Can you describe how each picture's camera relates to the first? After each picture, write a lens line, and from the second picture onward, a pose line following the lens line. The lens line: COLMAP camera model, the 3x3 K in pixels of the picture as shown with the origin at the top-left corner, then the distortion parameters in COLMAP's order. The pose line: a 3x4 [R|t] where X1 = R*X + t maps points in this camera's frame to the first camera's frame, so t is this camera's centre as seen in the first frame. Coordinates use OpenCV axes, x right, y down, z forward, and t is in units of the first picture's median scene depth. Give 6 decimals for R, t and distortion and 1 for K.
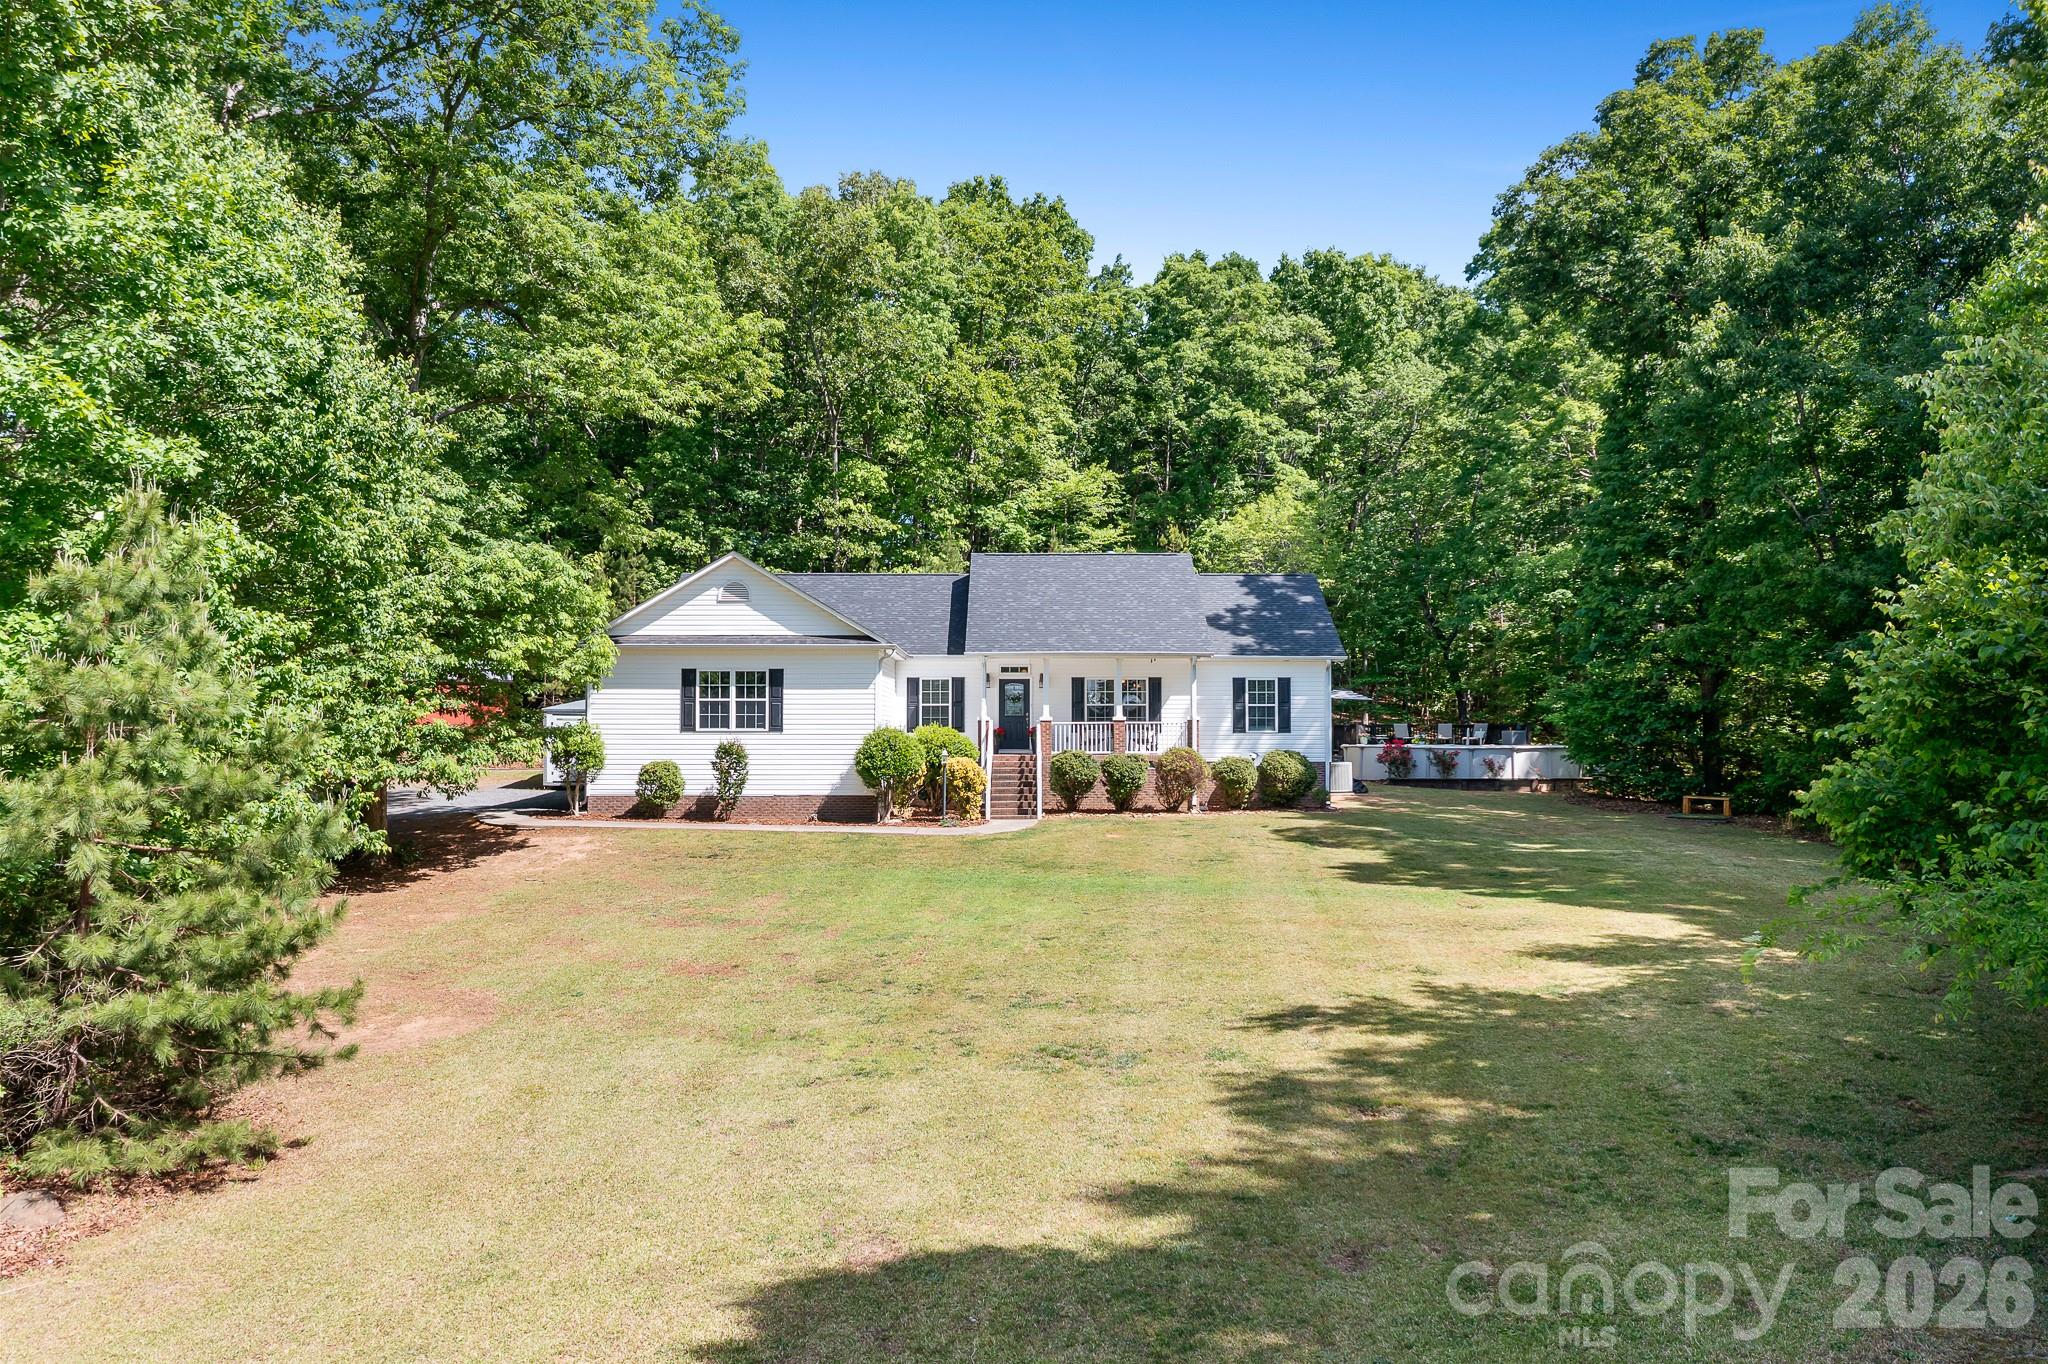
lens RADIAL K [[1620.4, 0, 1040.2], [0, 1620.4, 673.8], [0, 0, 1]] dist [-0.020095, 0.022226]
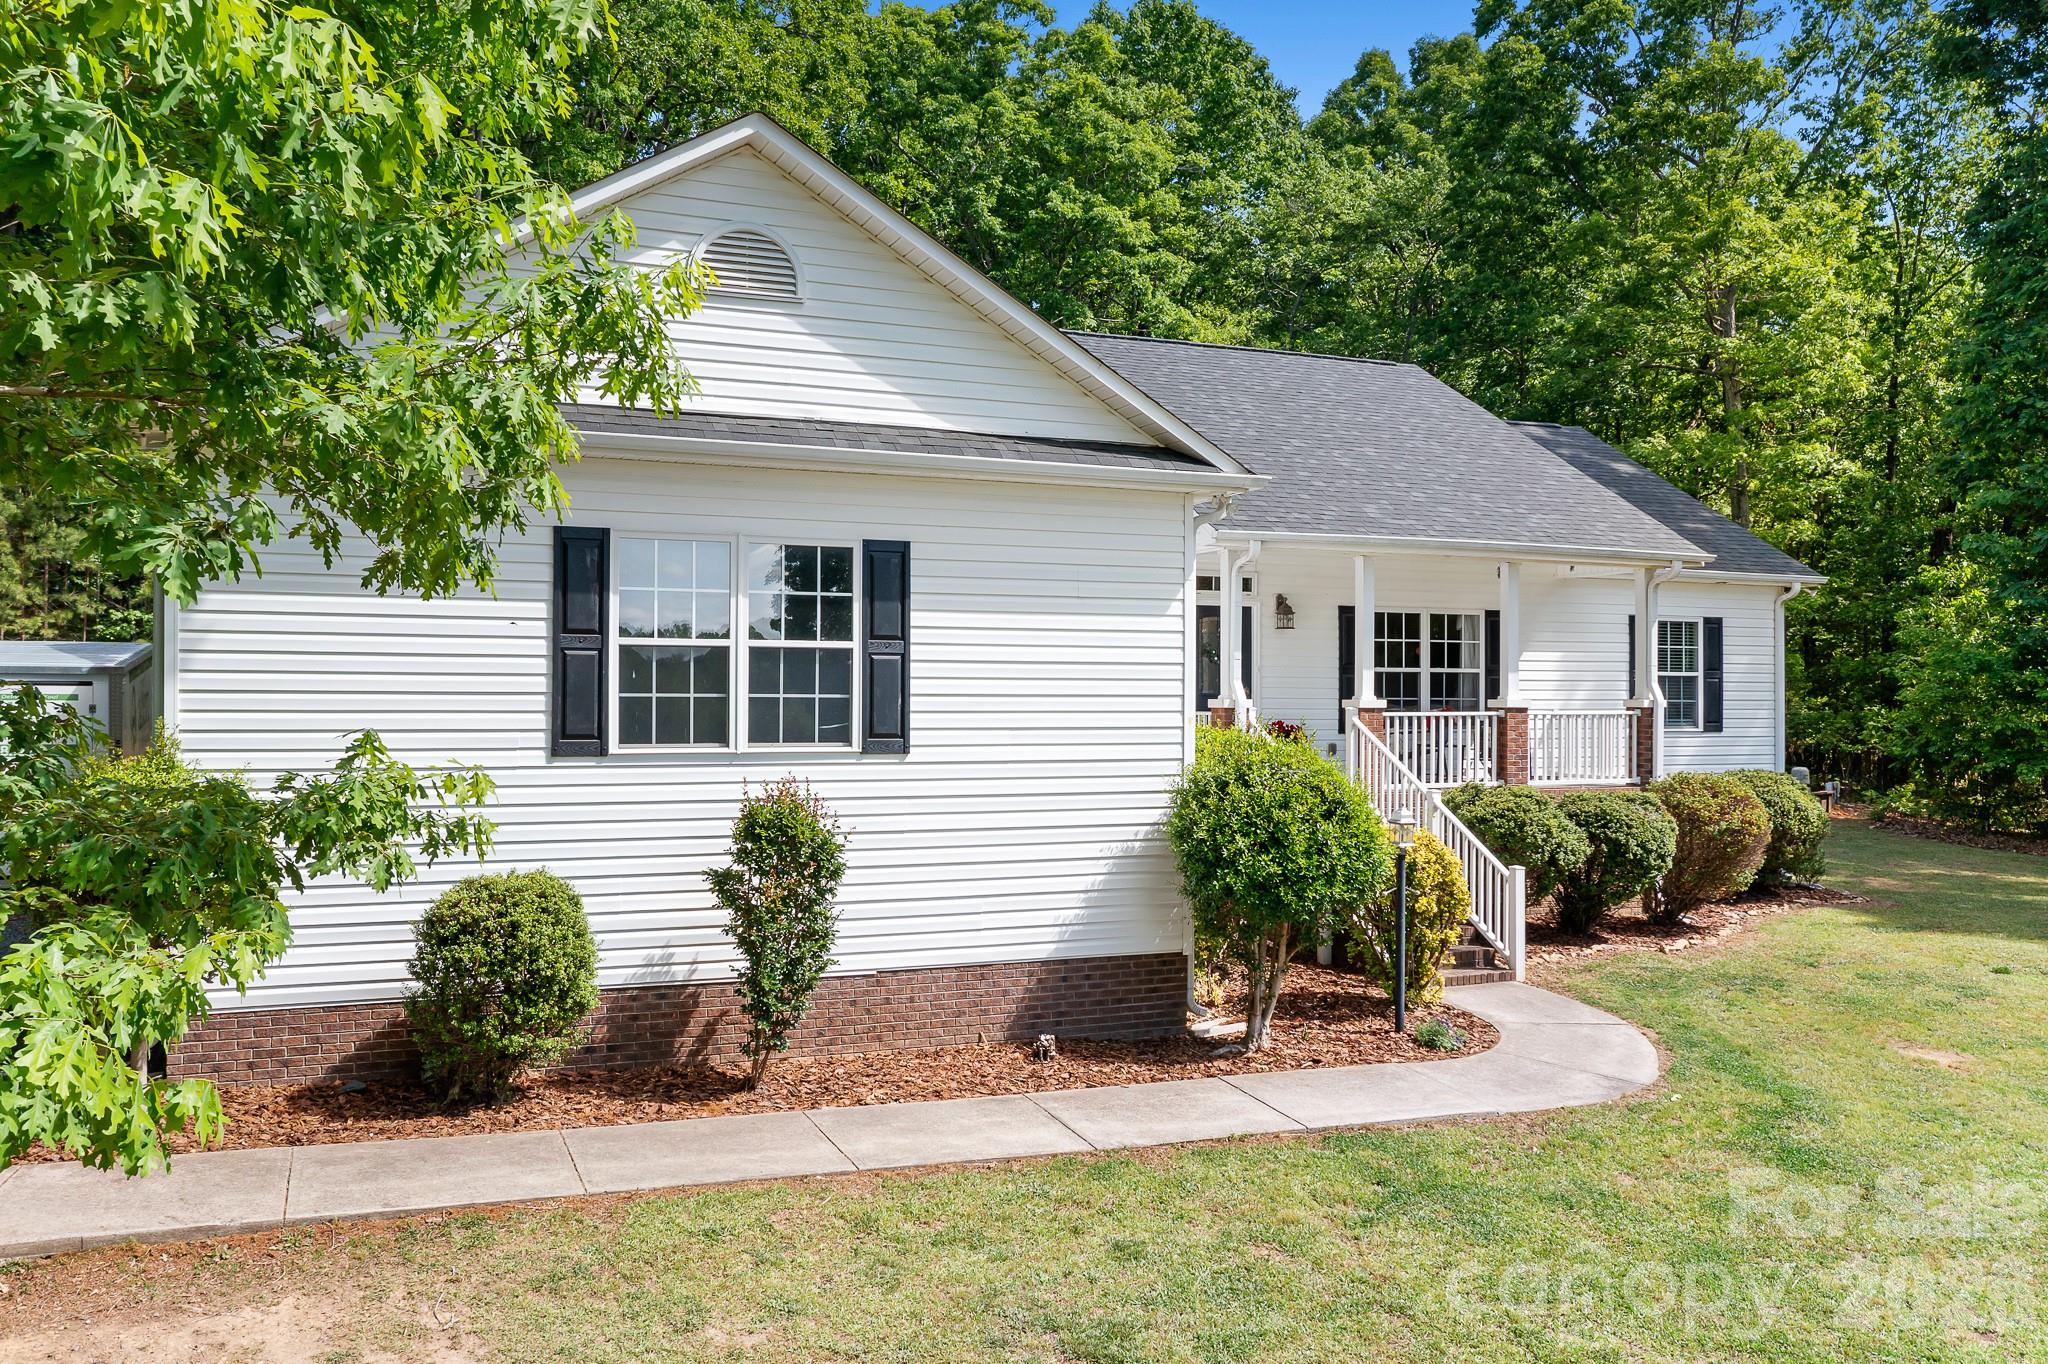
lens RADIAL K [[1620.4, 0, 1018.9], [0, 1620.4, 692.1], [0, 0, 1]] dist [-0.020095, 0.022226]
pose [[0.927285, 0.005216, 0.374319, -0.220281], [-0.019196, 0.999250, 0.033628, 0.012345], [-0.373863, -0.038368, 0.926690, 0.631548]]
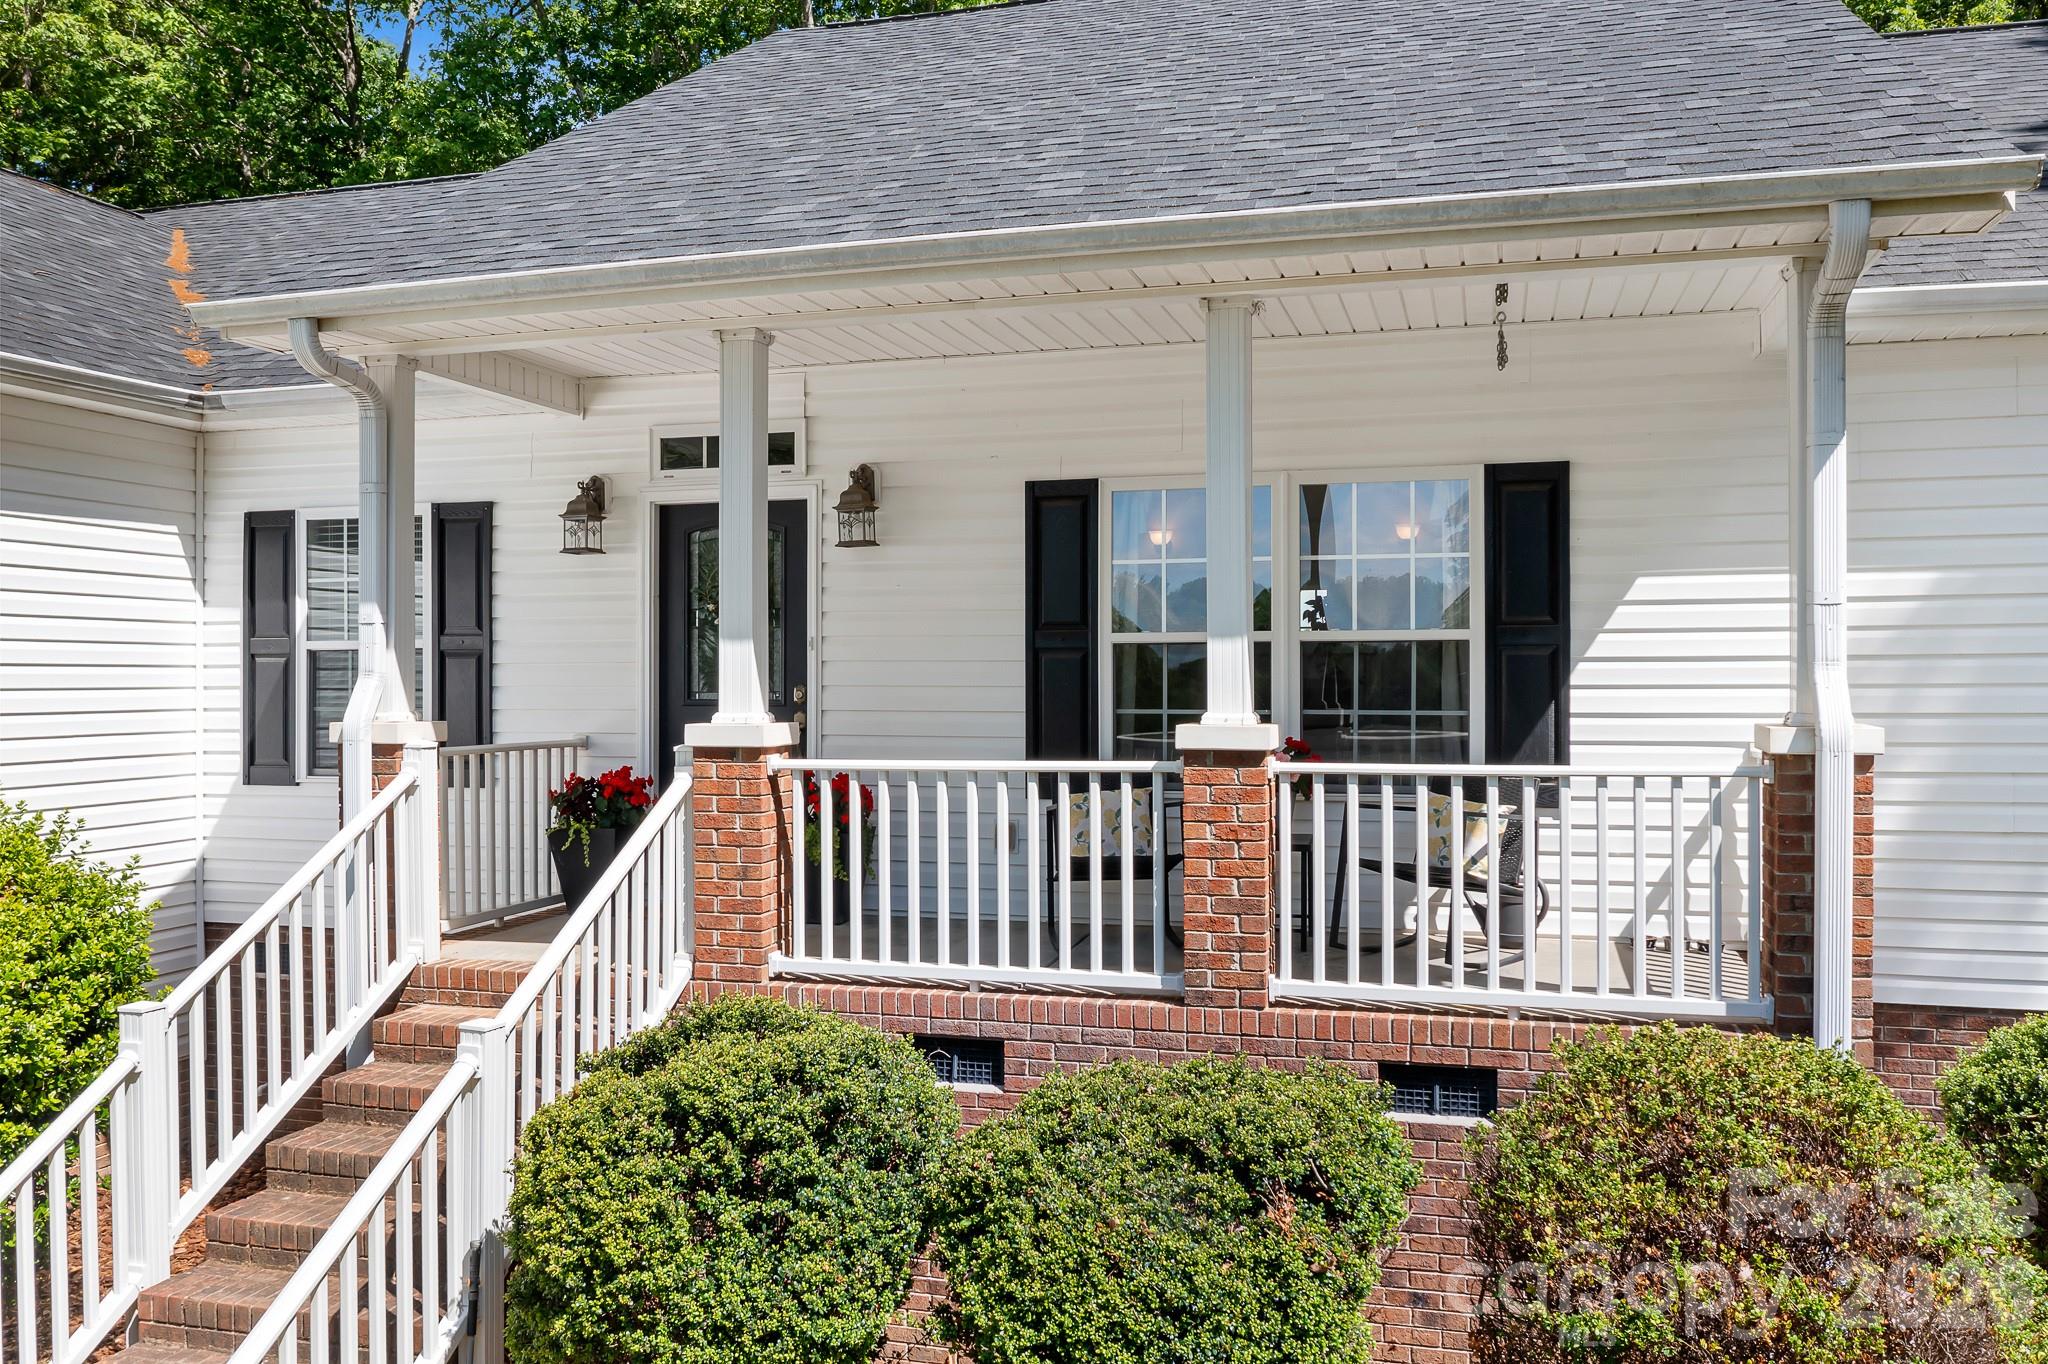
lens RADIAL K [[1620.4, 0, 1016.4], [0, 1620.4, 680.7], [0, 0, 1]] dist [-0.020095, 0.022226]
pose [[0.958165, -0.002483, -0.286207, 0.068185], [0.014987, 0.999026, 0.041503, 0.016267], [0.285825, -0.044056, 0.957268, 0.831631]]
